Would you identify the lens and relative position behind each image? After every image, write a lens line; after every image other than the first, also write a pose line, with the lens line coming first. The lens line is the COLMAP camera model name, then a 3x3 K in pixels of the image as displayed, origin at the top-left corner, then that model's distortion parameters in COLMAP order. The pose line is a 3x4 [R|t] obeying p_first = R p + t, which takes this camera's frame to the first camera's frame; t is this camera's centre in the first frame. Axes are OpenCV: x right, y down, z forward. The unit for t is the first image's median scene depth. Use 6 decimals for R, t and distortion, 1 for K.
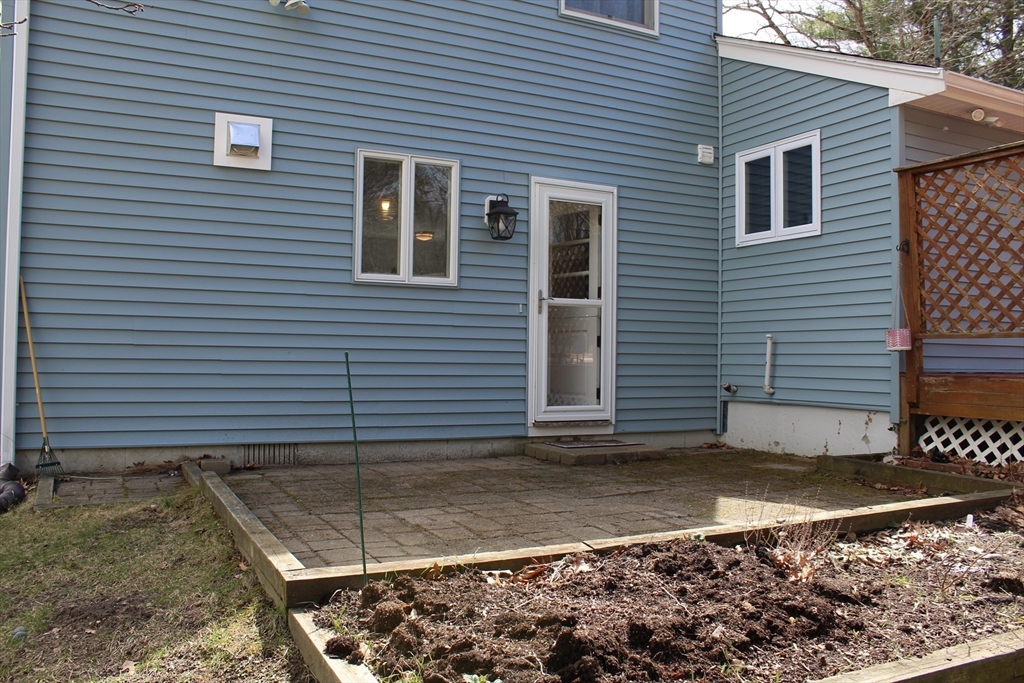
lens RADIAL K [[853.7, 0, 514.1], [0, 853.7, 340.8], [0, 0, 1]] dist [-0.158427, 0.125984]
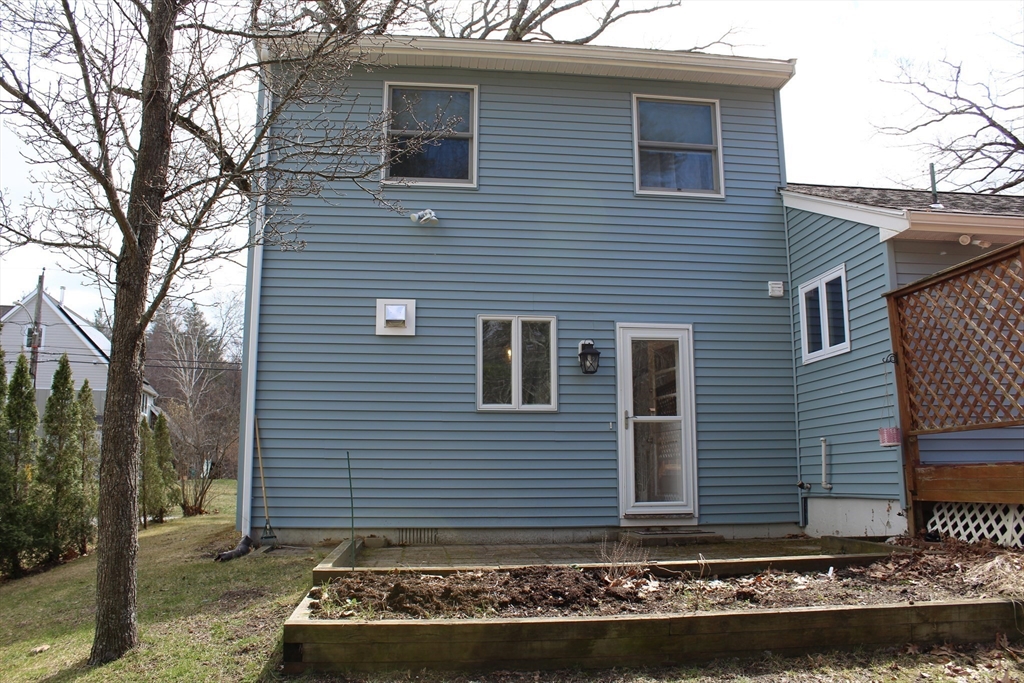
lens RADIAL K [[853.7, 0, 514.1], [0, 853.7, 341.1], [0, 0, 1]] dist [-0.158427, 0.125984]
pose [[0.938656, -0.071225, -0.337418, 0.325321], [0.022016, 0.988819, -0.147484, 0.023000], [0.344150, 0.131008, 0.929730, -0.268642]]
